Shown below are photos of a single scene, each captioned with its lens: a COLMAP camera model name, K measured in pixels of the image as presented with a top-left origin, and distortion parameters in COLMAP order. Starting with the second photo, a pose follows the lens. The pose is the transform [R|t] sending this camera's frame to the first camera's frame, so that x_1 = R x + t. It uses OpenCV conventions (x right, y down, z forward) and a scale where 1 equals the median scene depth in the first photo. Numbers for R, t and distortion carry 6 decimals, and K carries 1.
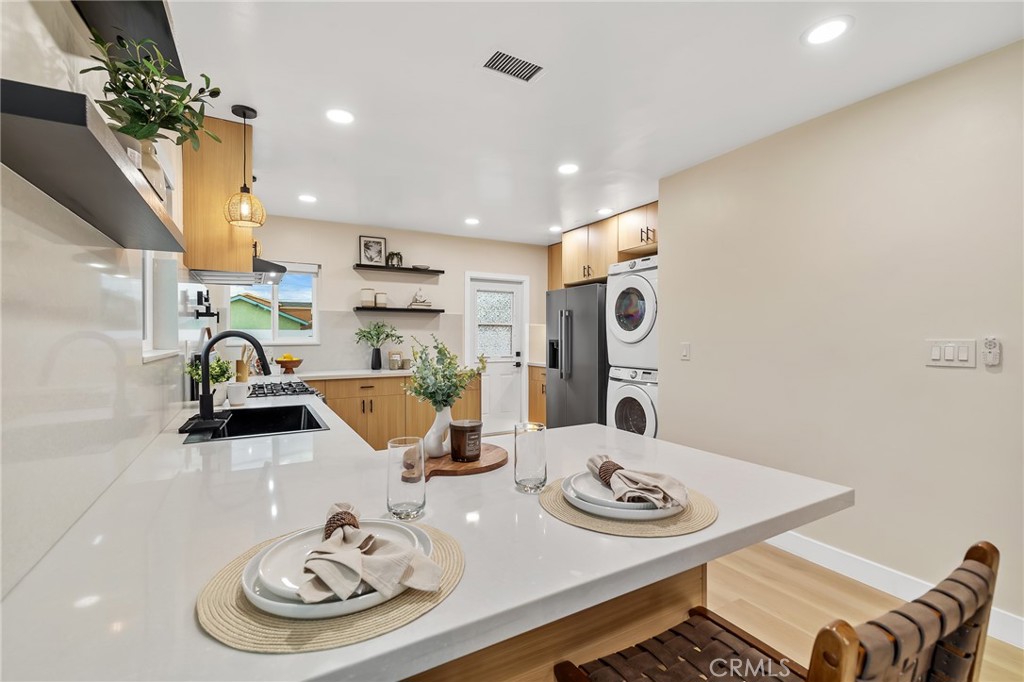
lens RADIAL K [[459.3, 0, 509.2], [0, 459.3, 339.7], [0, 0, 1]] dist [0.006821, -0.001262]
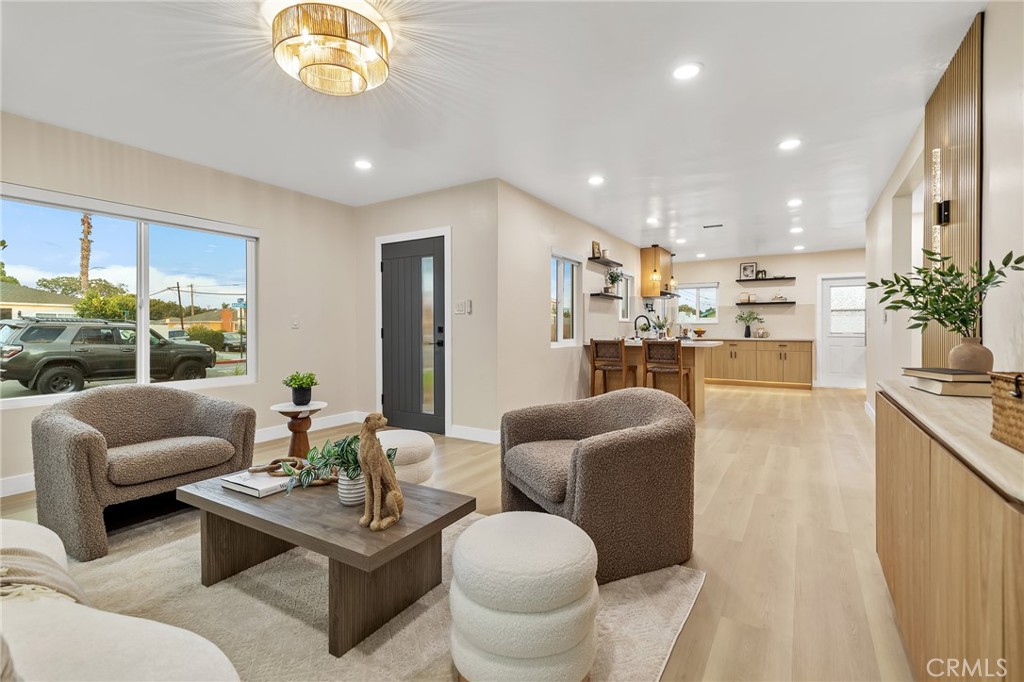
lens RADIAL K [[459.3, 0, 506.4], [0, 459.3, 331.4], [0, 0, 1]] dist [0.006821, -0.001262]
pose [[0.470283, 0.005530, -0.882498, 0.840729], [-0.005759, 0.999978, 0.003197, 0.040499], [0.882497, 0.003579, 0.470304, -0.667963]]
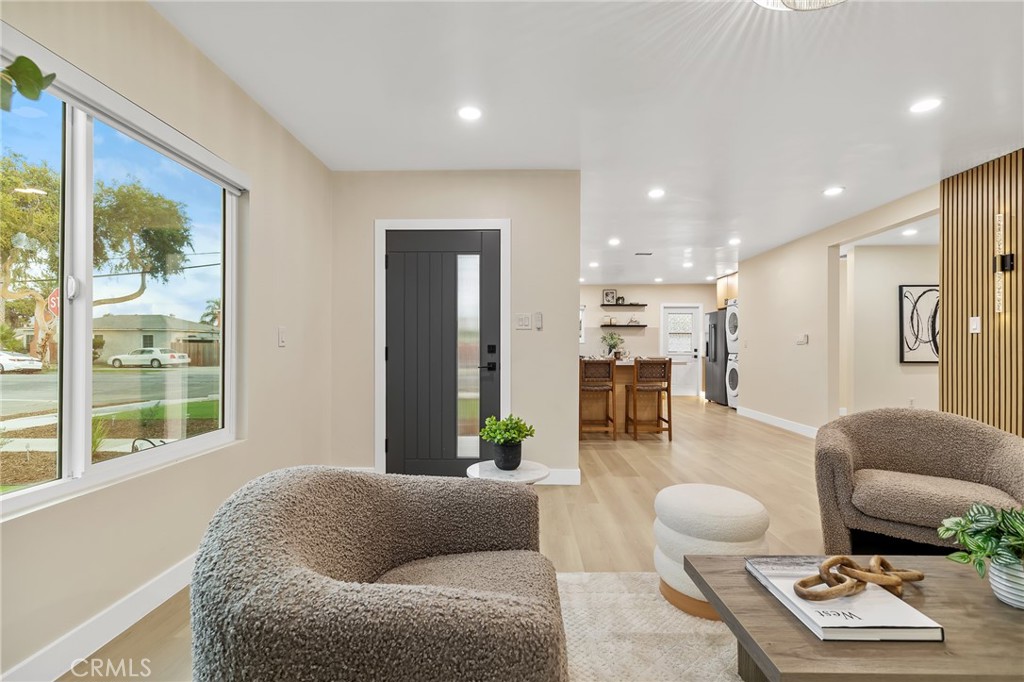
lens RADIAL K [[459.3, 0, 506.0], [0, 459.3, 347.3], [0, 0, 1]] dist [0.006821, -0.001262]
pose [[0.854693, 0.001214, -0.519133, 0.361514], [-0.005223, 0.999967, -0.006262, 0.042531], [0.519108, 0.008063, 0.854670, -0.957229]]
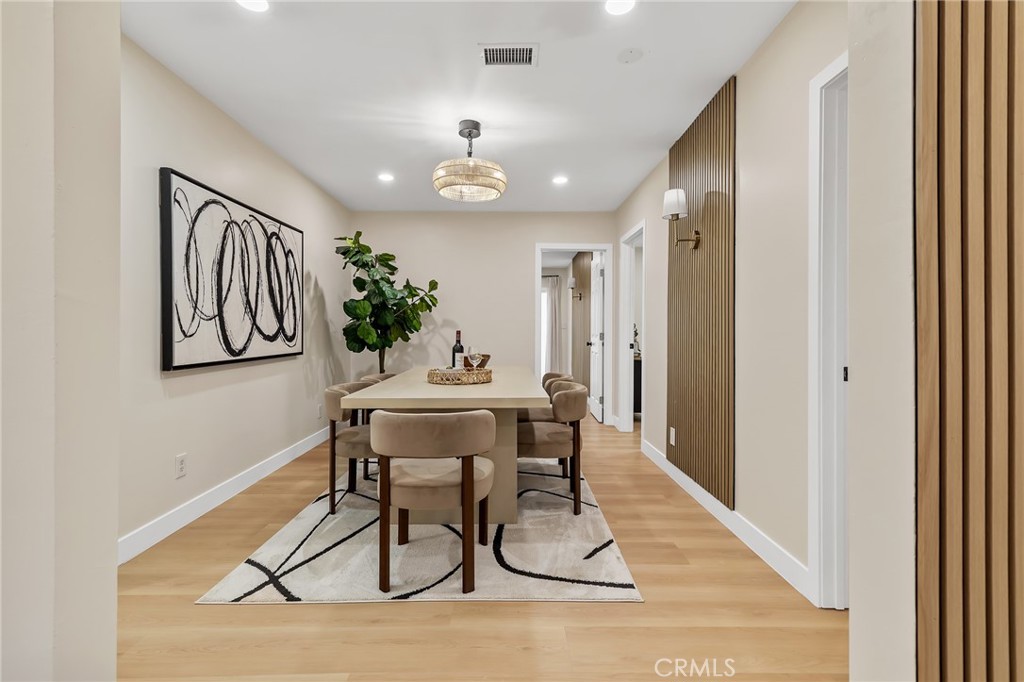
lens RADIAL K [[459.3, 0, 503.1], [0, 459.3, 332.4], [0, 0, 1]] dist [0.006821, -0.001262]
pose [[0.484795, 0.006185, 0.874606, 0.377868], [0.001633, 0.999967, -0.007977, 0.036035], [-0.874626, 0.005295, 0.484769, 0.120735]]
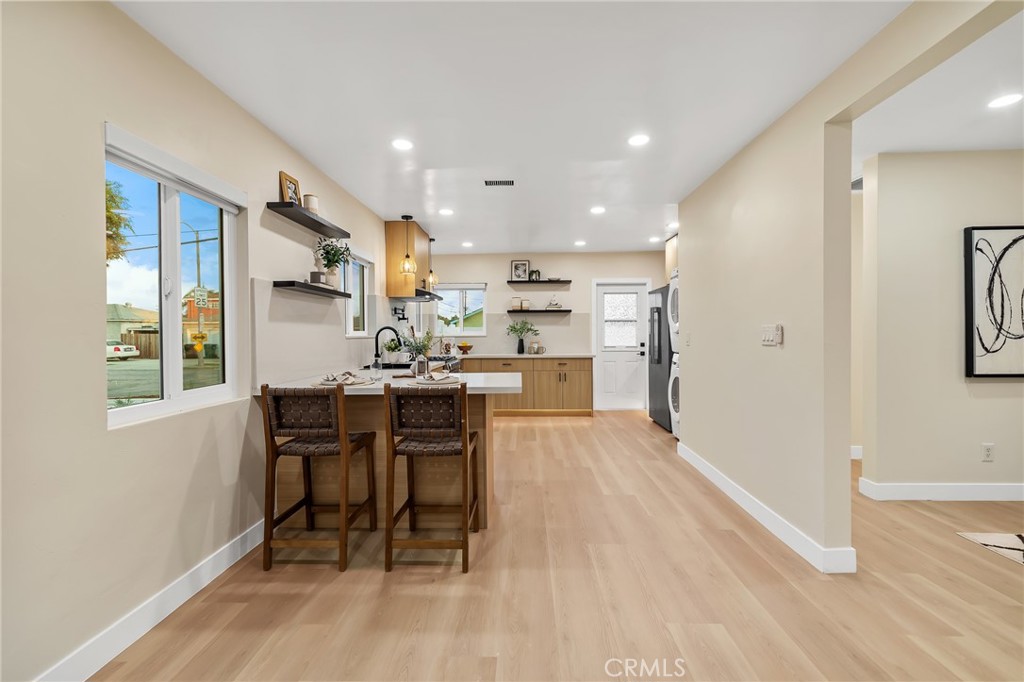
lens RADIAL K [[459.3, 0, 506.2], [0, 459.3, 340.5], [0, 0, 1]] dist [0.006821, -0.001262]
pose [[0.851007, 0.001482, -0.525153, 0.414325], [0.002835, 0.999968, 0.007415, 0.012995], [0.525147, -0.007799, 0.850976, -0.234729]]
